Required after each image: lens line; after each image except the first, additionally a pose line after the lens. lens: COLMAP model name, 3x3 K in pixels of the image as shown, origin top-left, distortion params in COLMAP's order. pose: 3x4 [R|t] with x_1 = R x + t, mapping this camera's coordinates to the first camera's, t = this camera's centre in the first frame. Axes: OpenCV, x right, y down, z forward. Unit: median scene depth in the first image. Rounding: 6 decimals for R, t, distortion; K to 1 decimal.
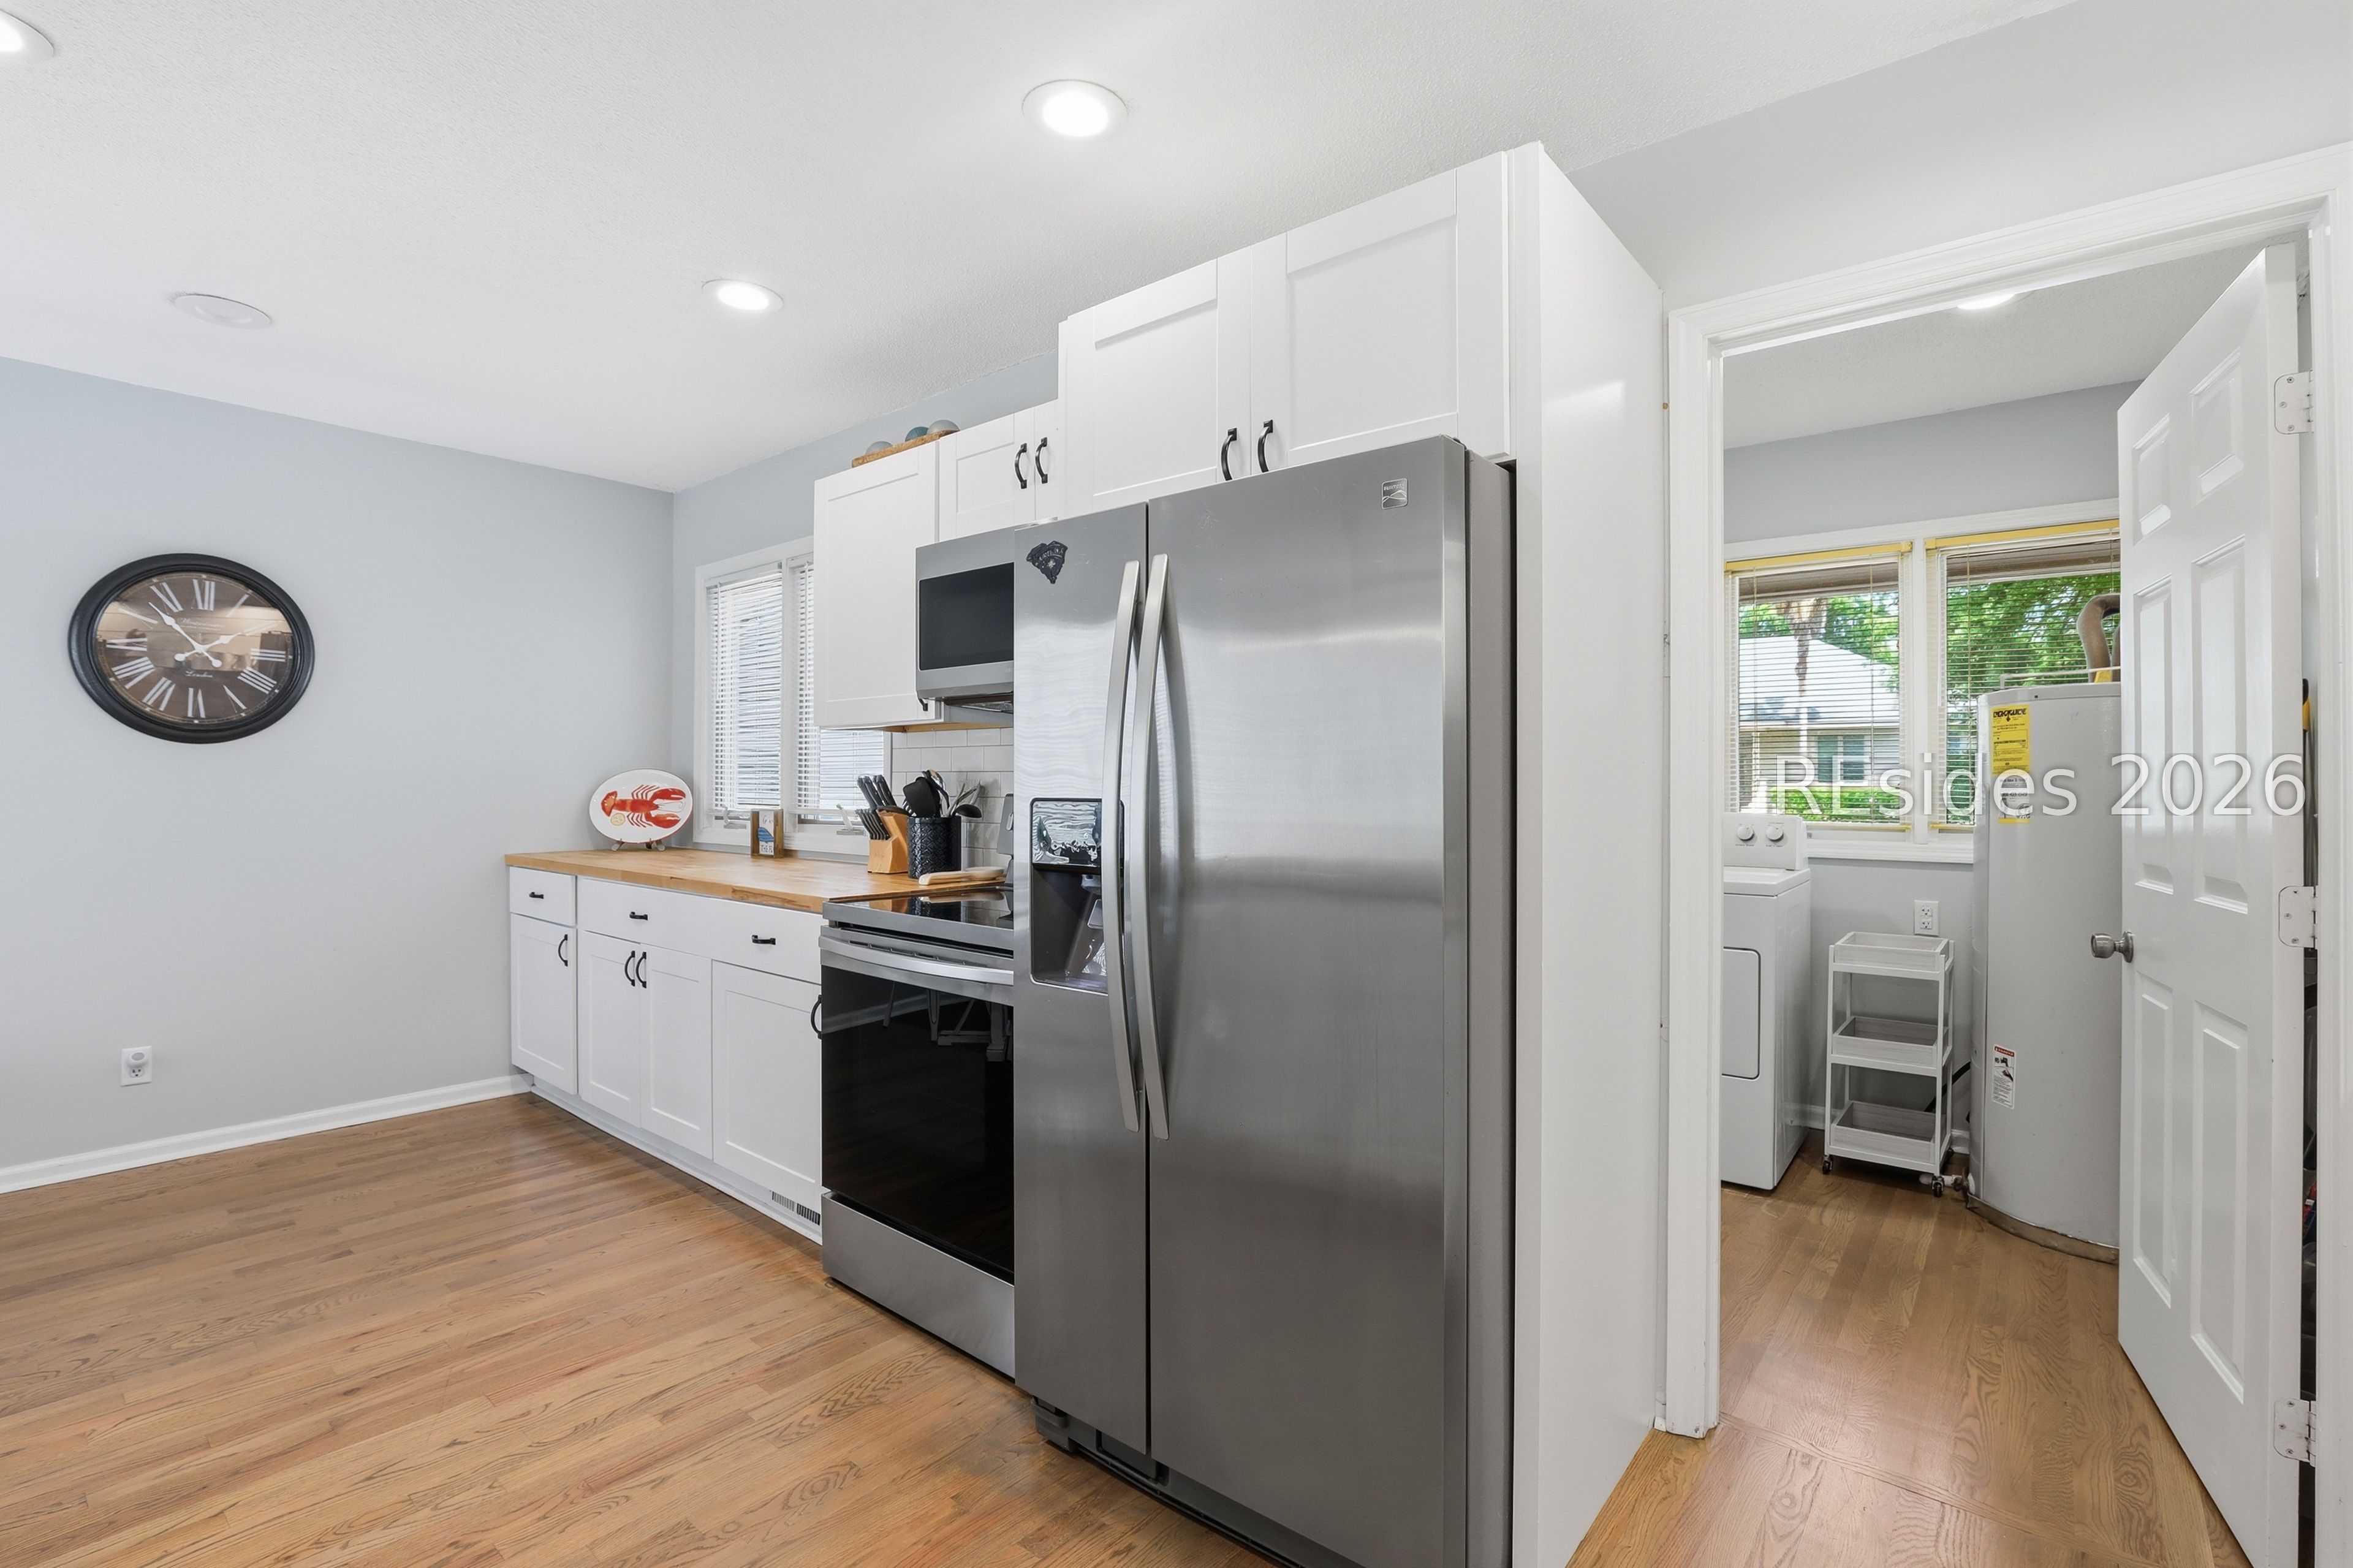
lens RADIAL K [[1081.8, 0, 1183.4], [0, 1081.8, 772.0], [0, 0, 1]] dist [-0.038224, 0.003843]
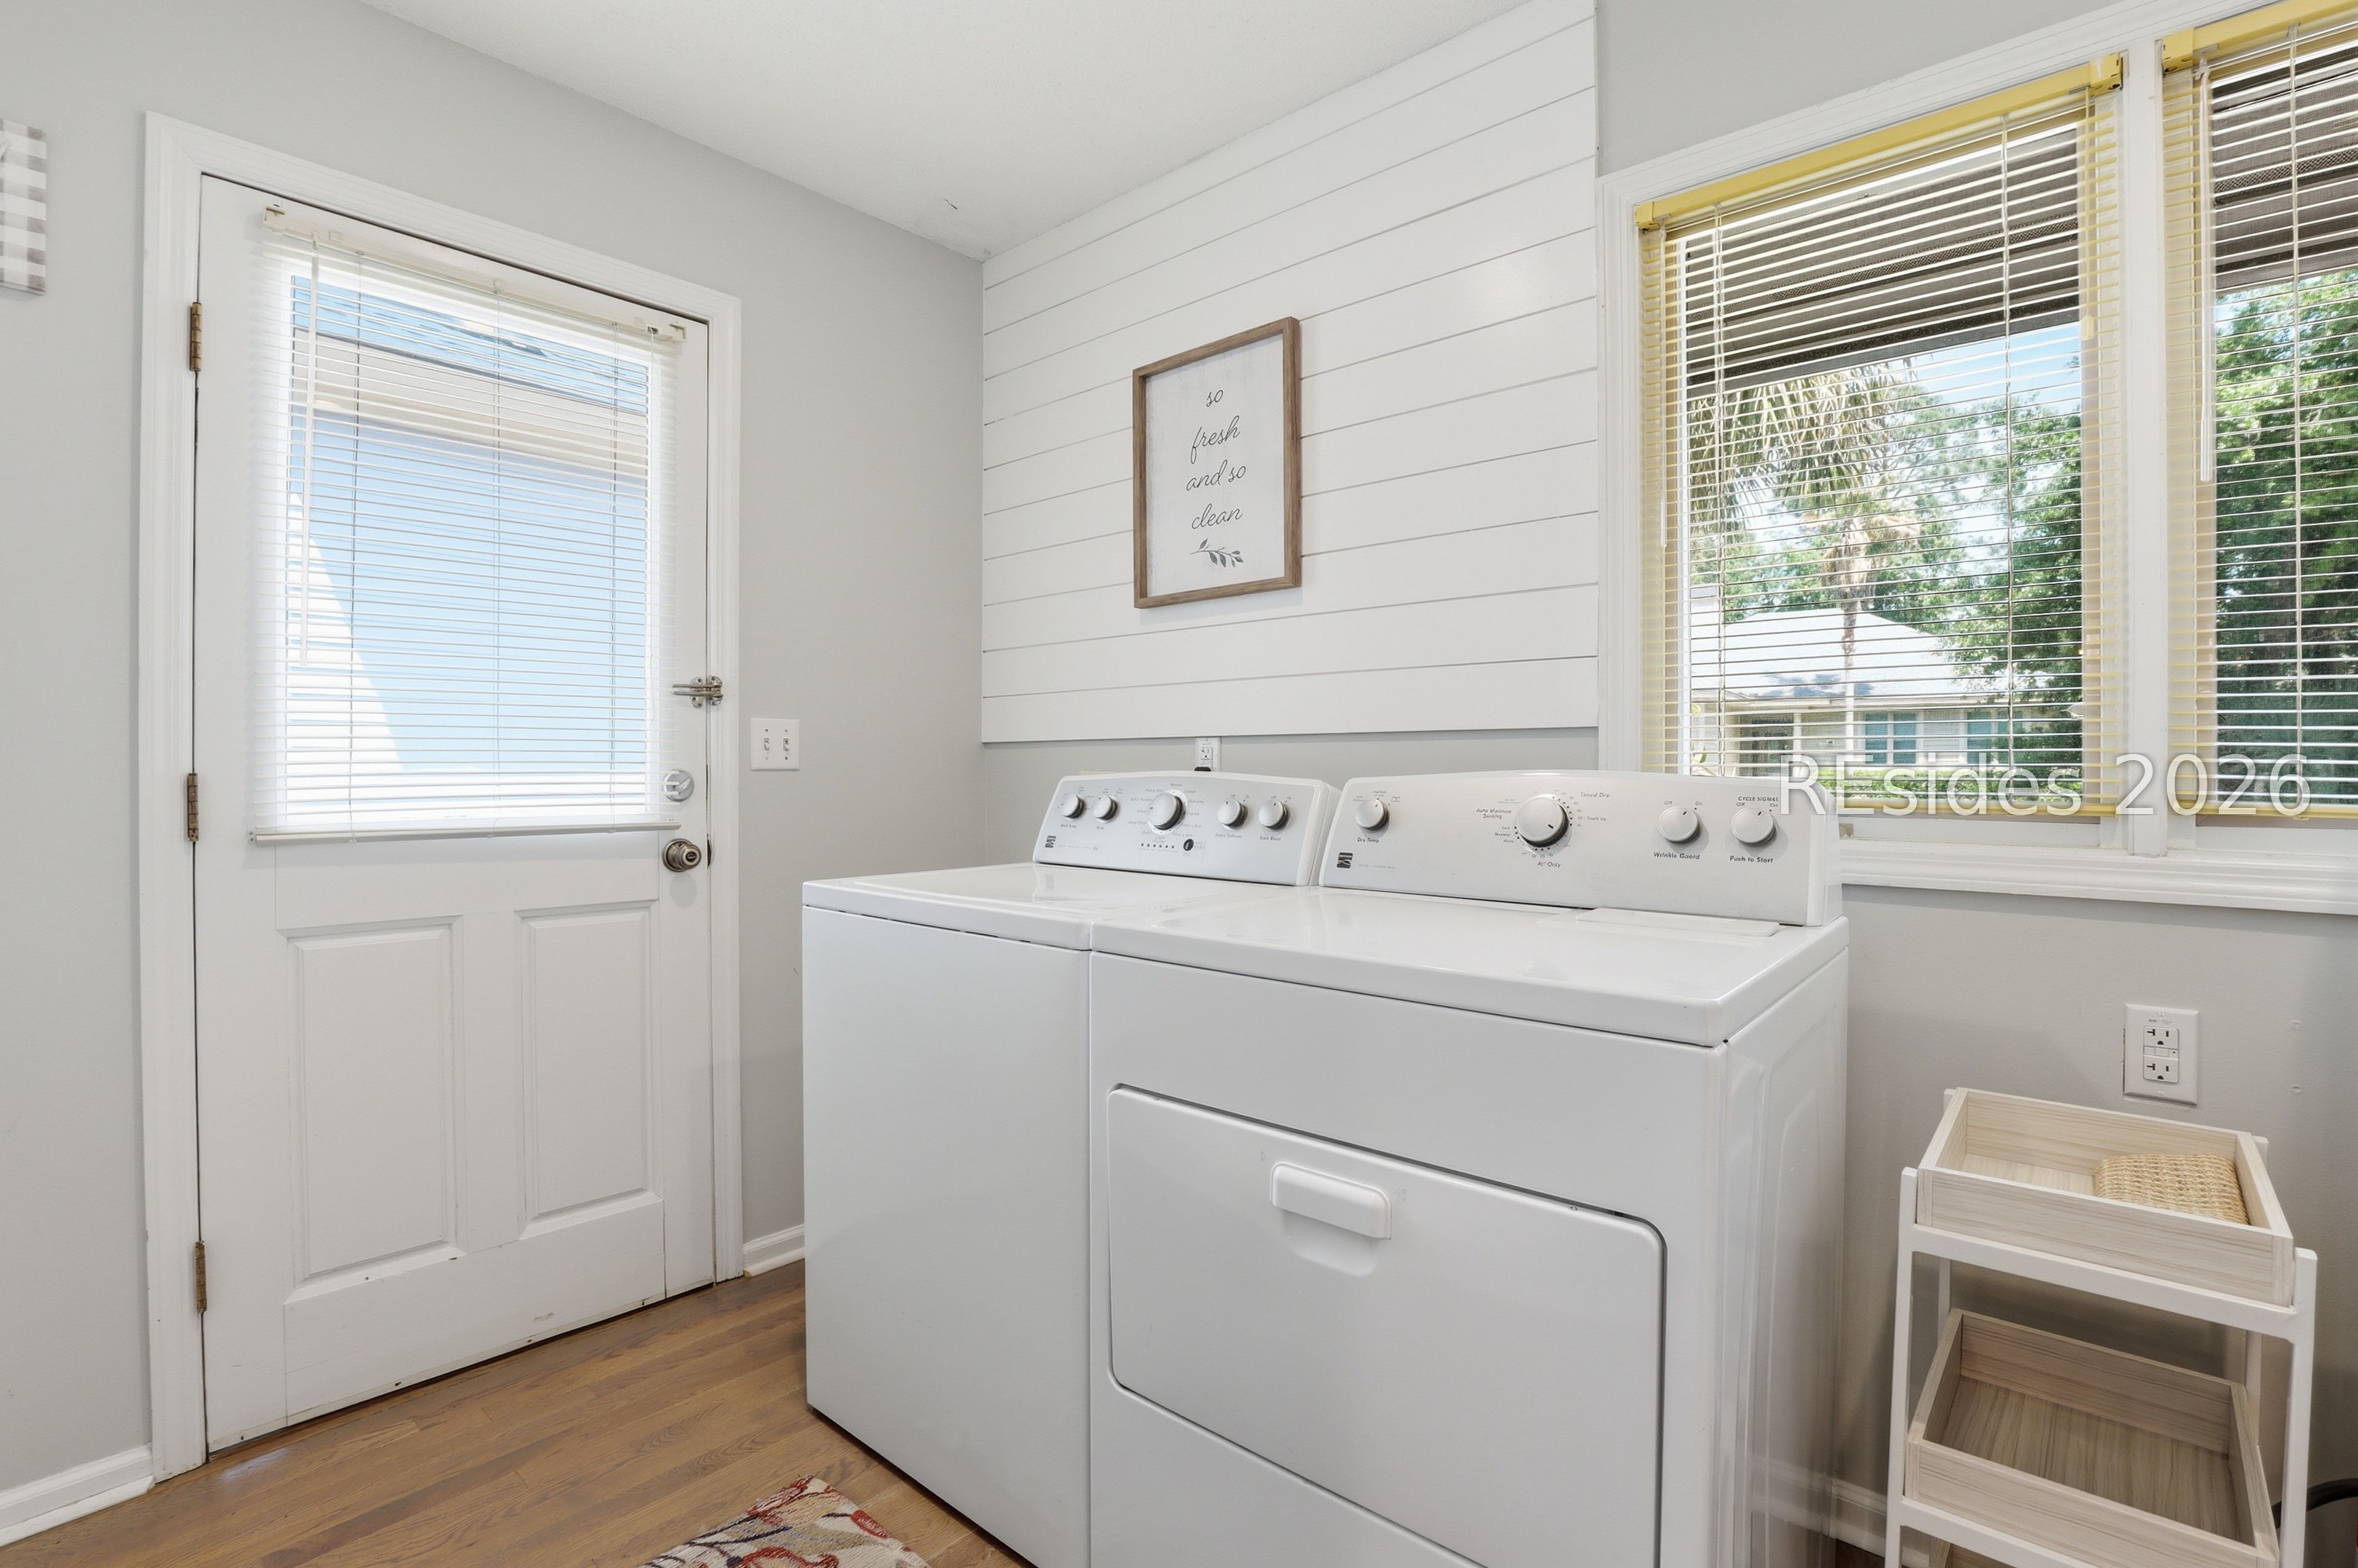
lens RADIAL K [[1084.0, 0, 1172.2], [0, 1084.0, 783.0], [0, 0, 1]] dist [-0.038224, 0.003843]
pose [[0.999225, -0.000879, -0.039358, 0.352352], [0.001708, 0.999777, 0.021048, 0.033015], [0.039331, -0.021099, 0.999003, 0.595261]]
